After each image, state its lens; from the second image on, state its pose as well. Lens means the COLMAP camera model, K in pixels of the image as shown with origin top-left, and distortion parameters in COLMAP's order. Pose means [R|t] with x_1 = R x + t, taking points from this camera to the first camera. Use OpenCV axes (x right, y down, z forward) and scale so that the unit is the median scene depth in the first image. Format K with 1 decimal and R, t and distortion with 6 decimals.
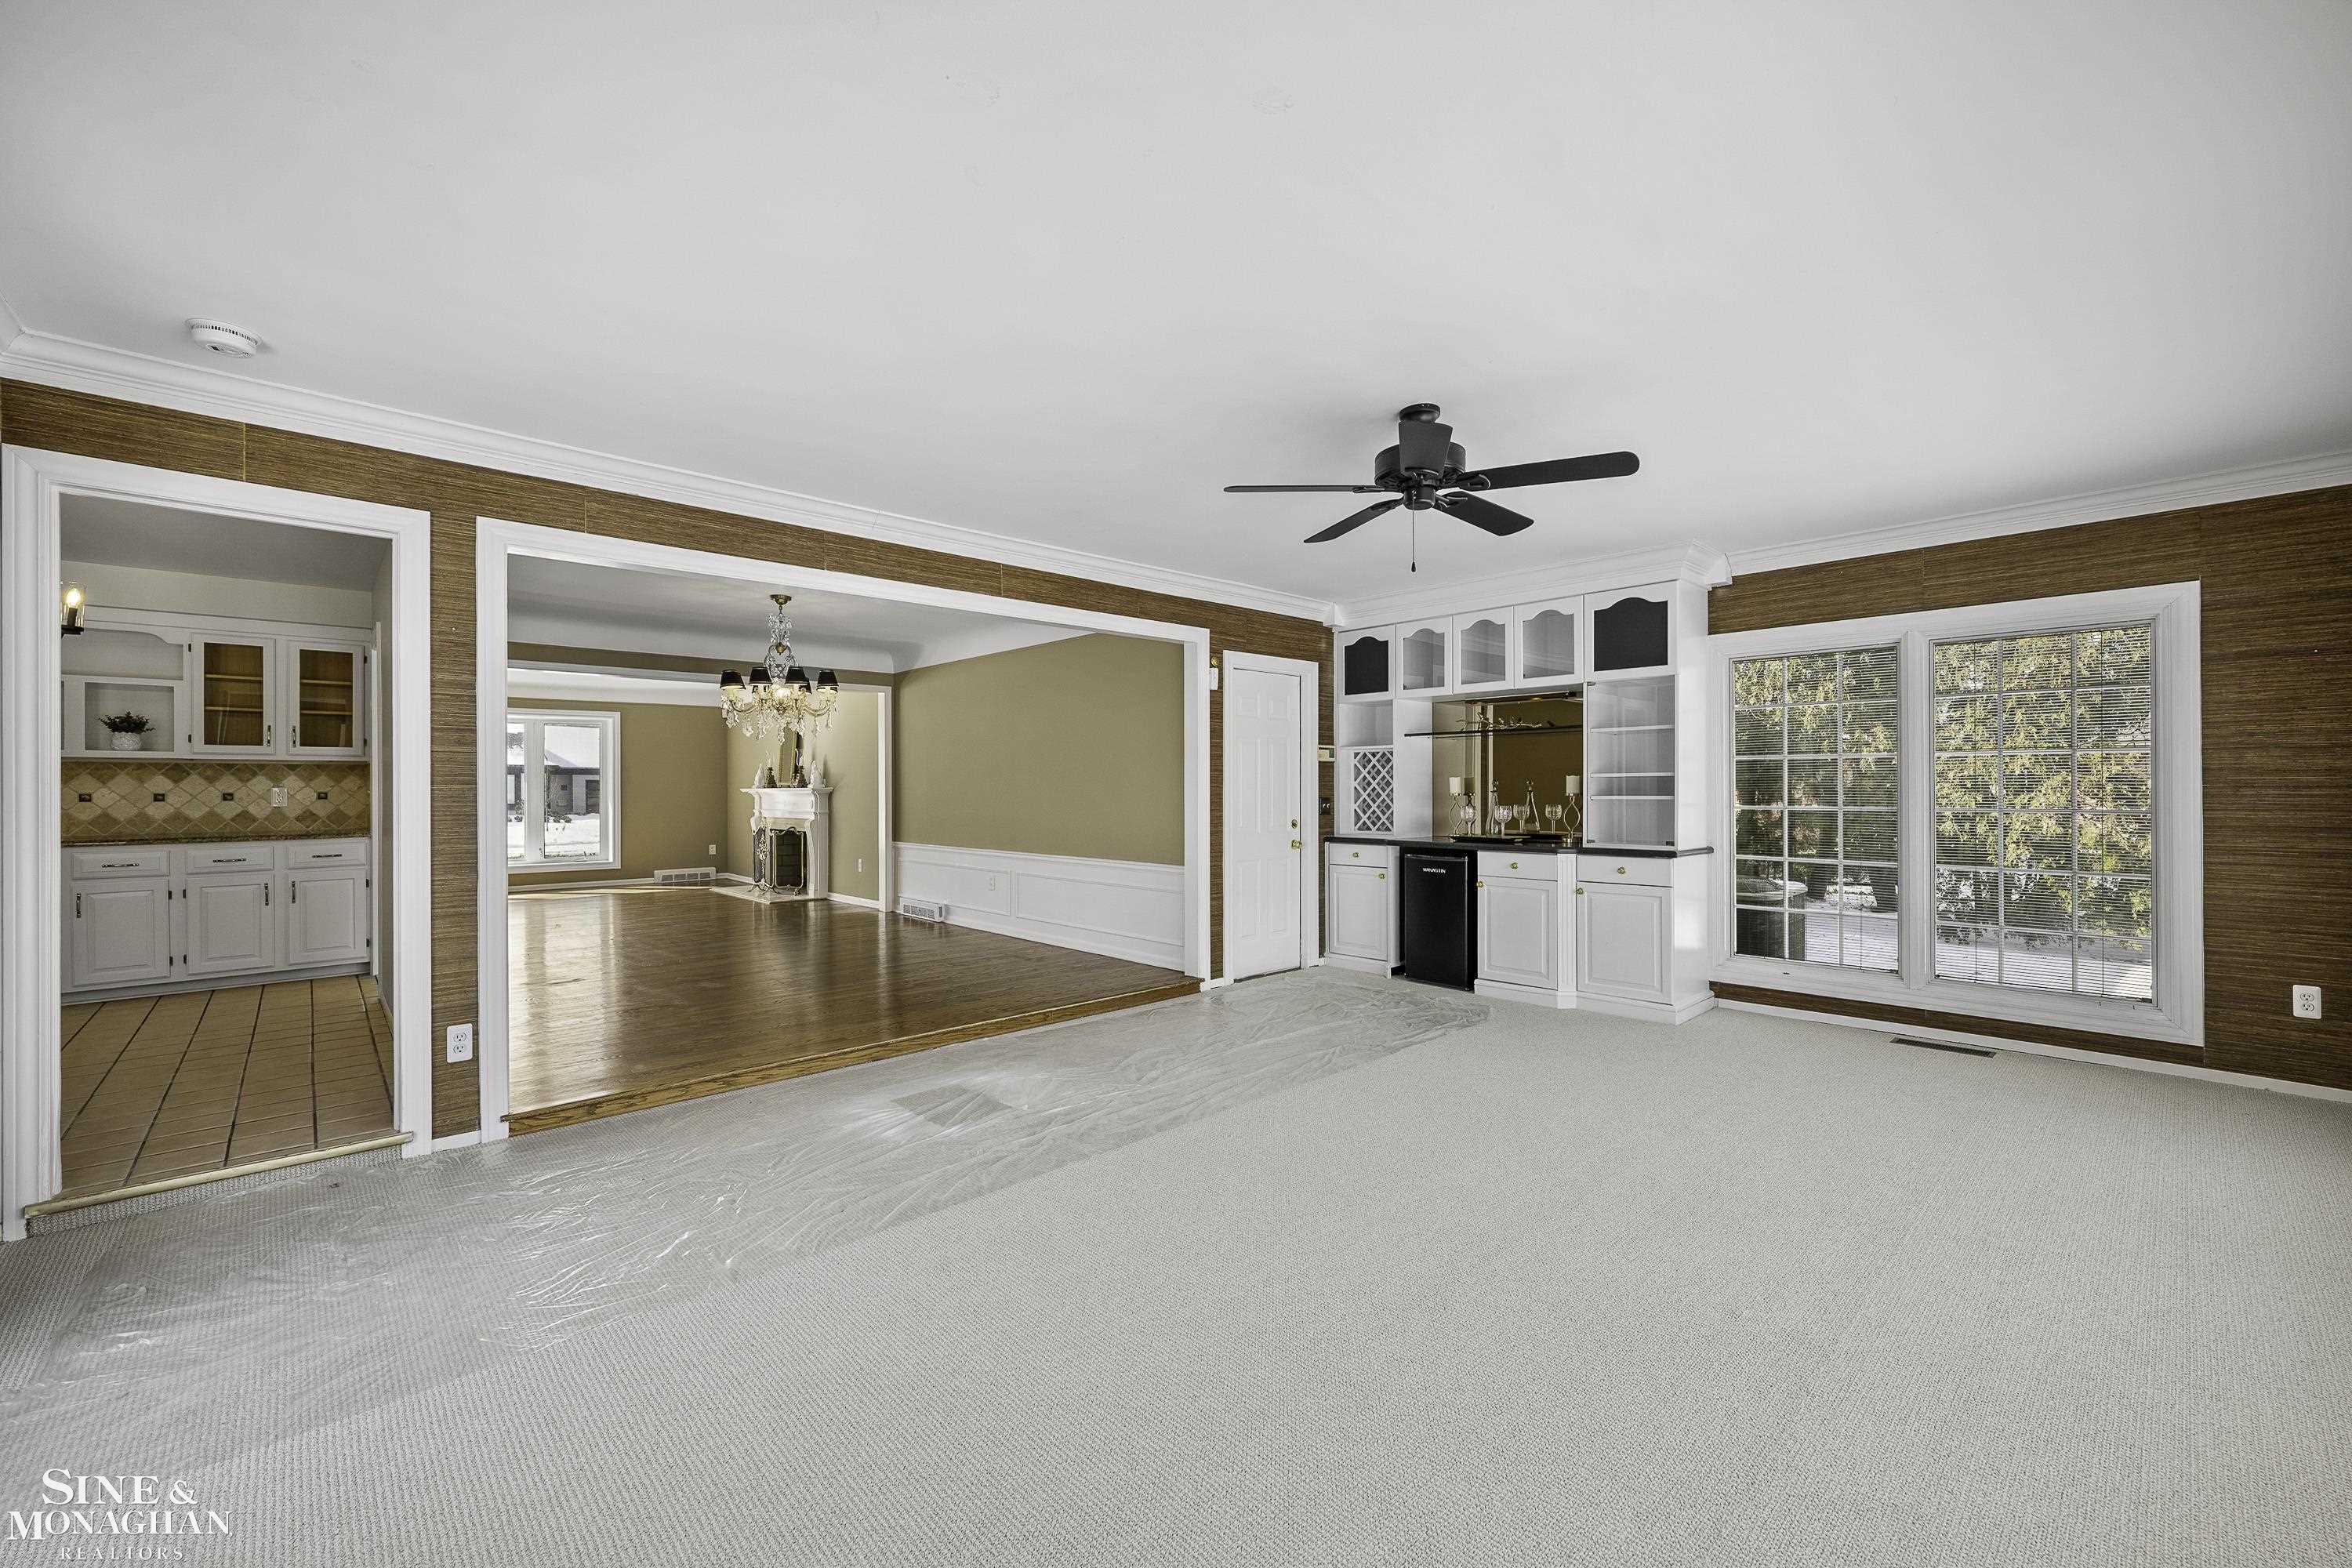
lens RADIAL K [[933.9, 0, 1170.7], [0, 933.9, 788.0], [0, 0, 1]] dist [-0.000622, -0.000165]
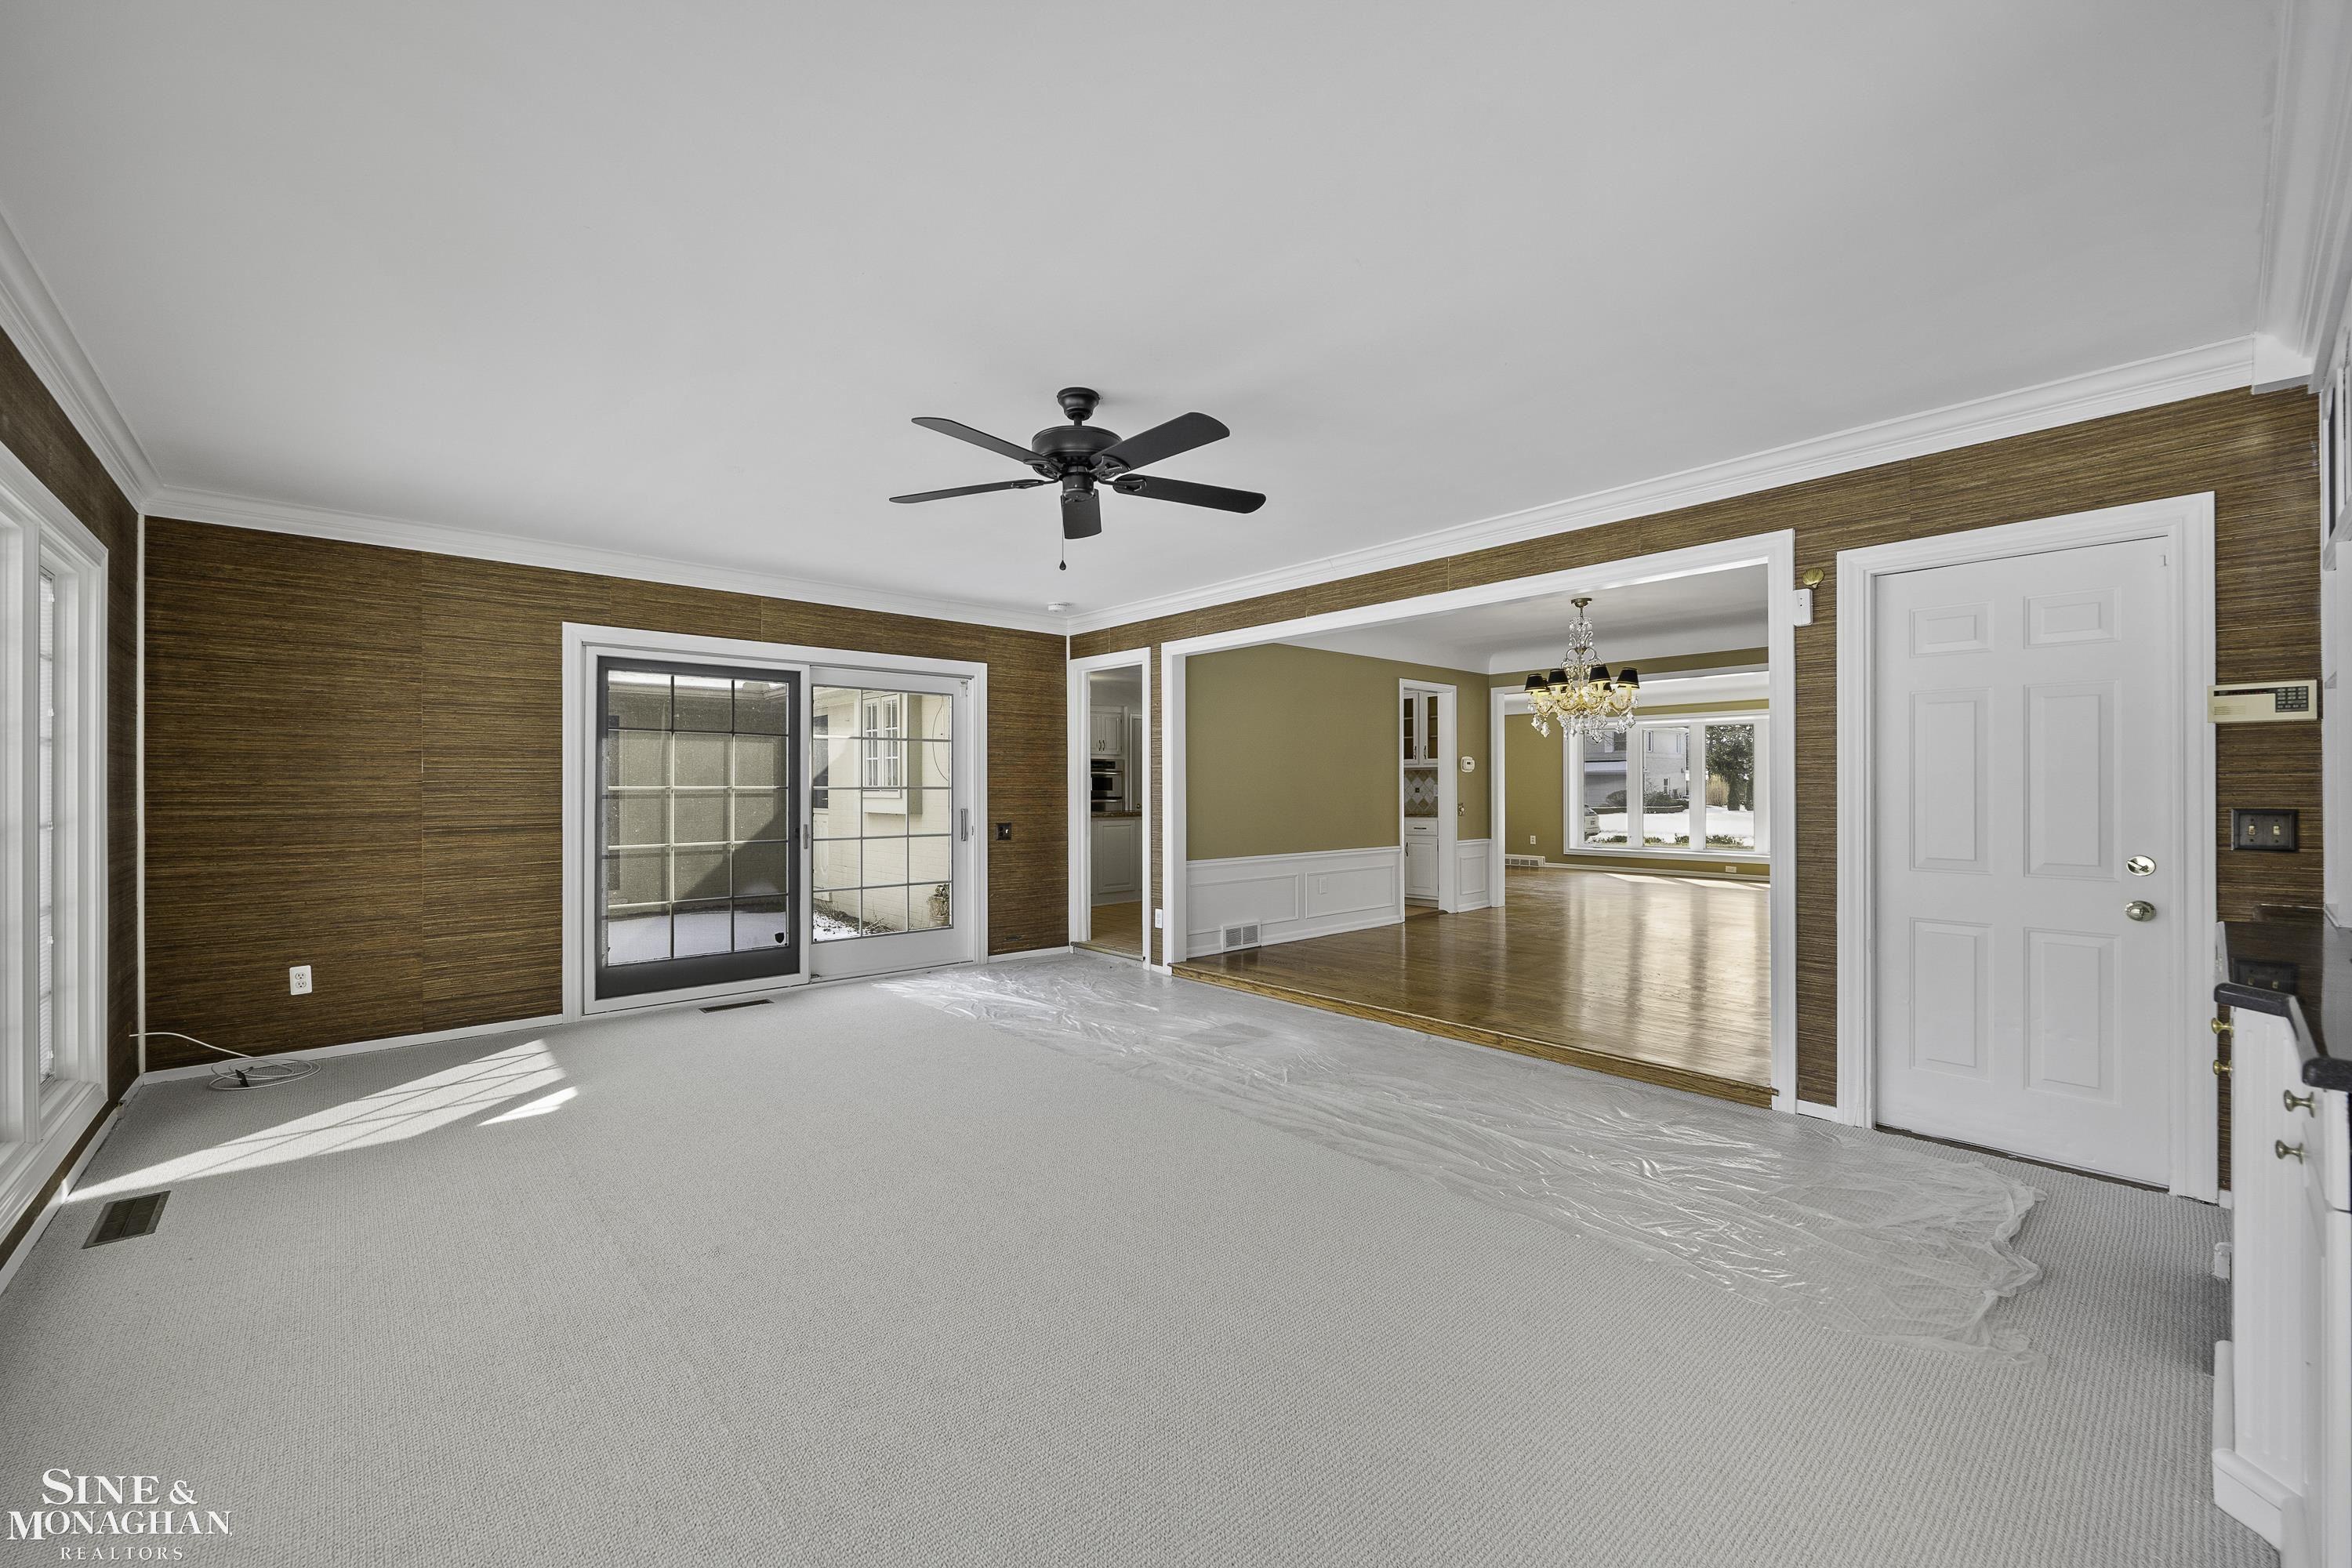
lens RADIAL K [[933.9, 0, 1170.7], [0, 933.9, 788.0], [0, 0, 1]] dist [-0.000622, -0.000165]
pose [[-0.011845, 0.004885, -0.999918, 0.643125], [0.001489, 0.999987, 0.004868, -0.002914], [0.999929, -0.001431, -0.011852, 0.579518]]
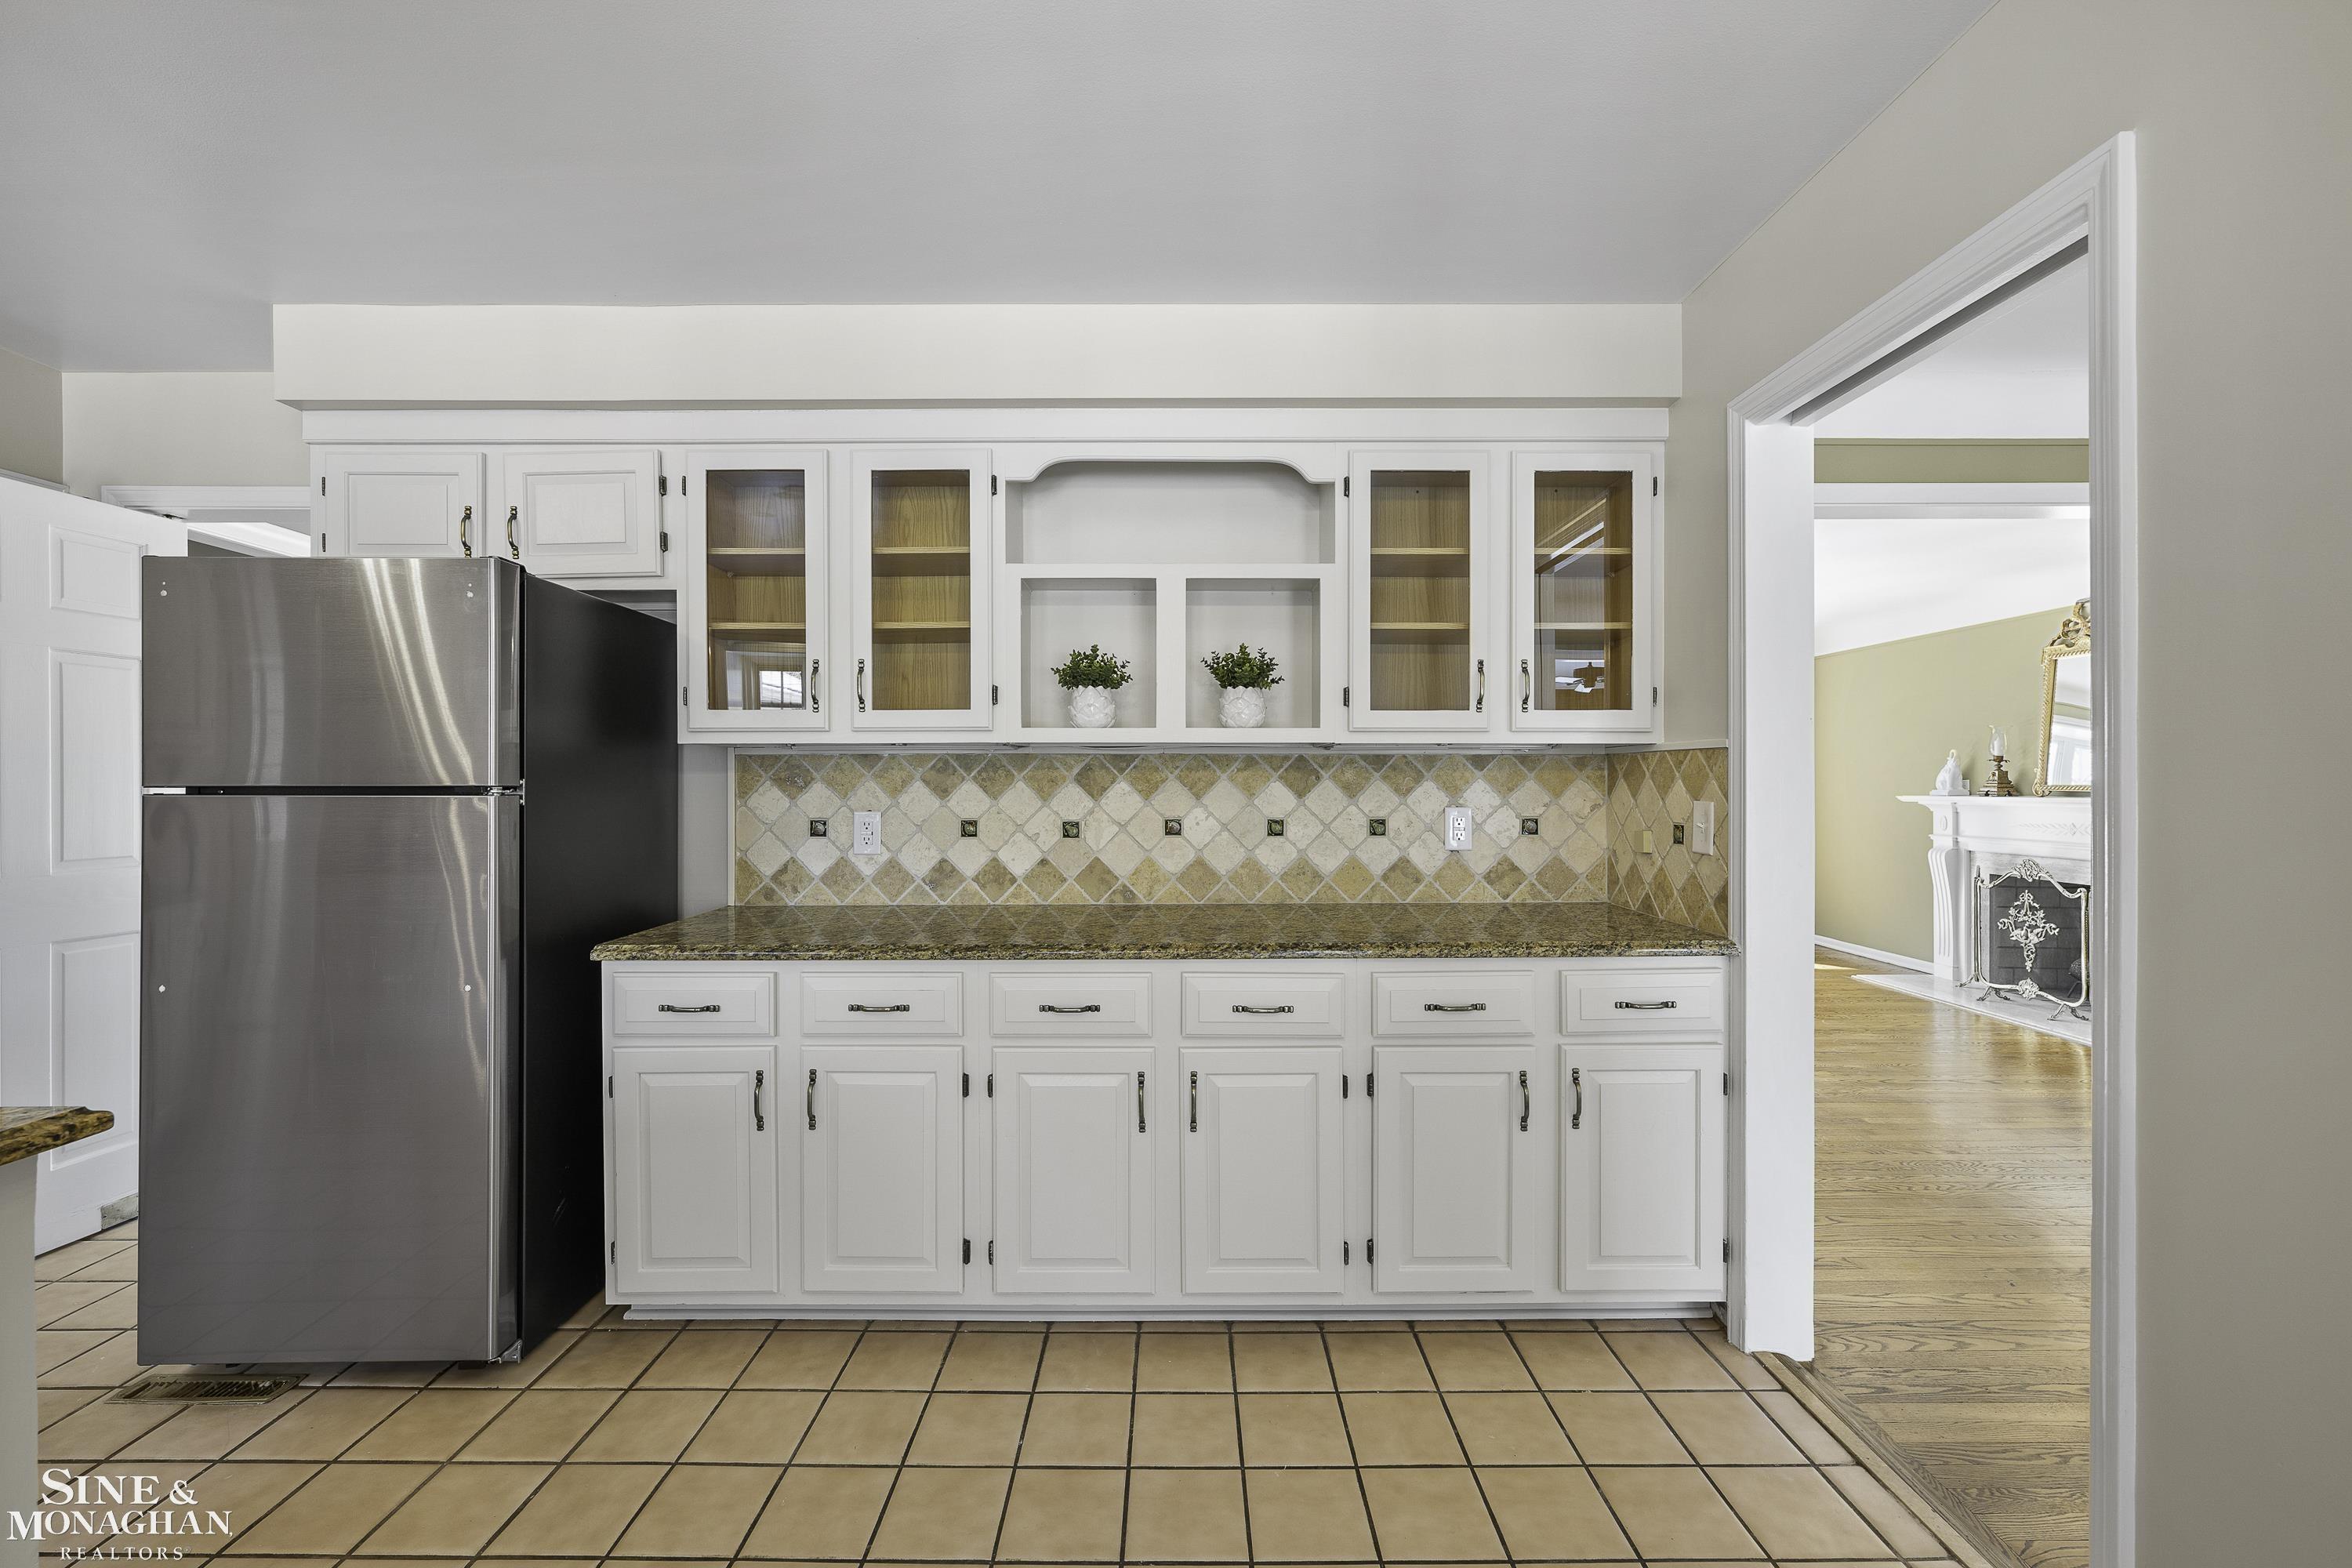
lens RADIAL K [[933.9, 0, 1170.7], [0, 933.9, 788.0], [0, 0, 1]] dist [-0.000622, -0.000165]
pose [[0.727994, 0.004872, -0.685567, -0.811527], [-0.001606, 0.999984, 0.005401, -0.012836], [0.685582, -0.002830, 0.727990, 0.627918]]
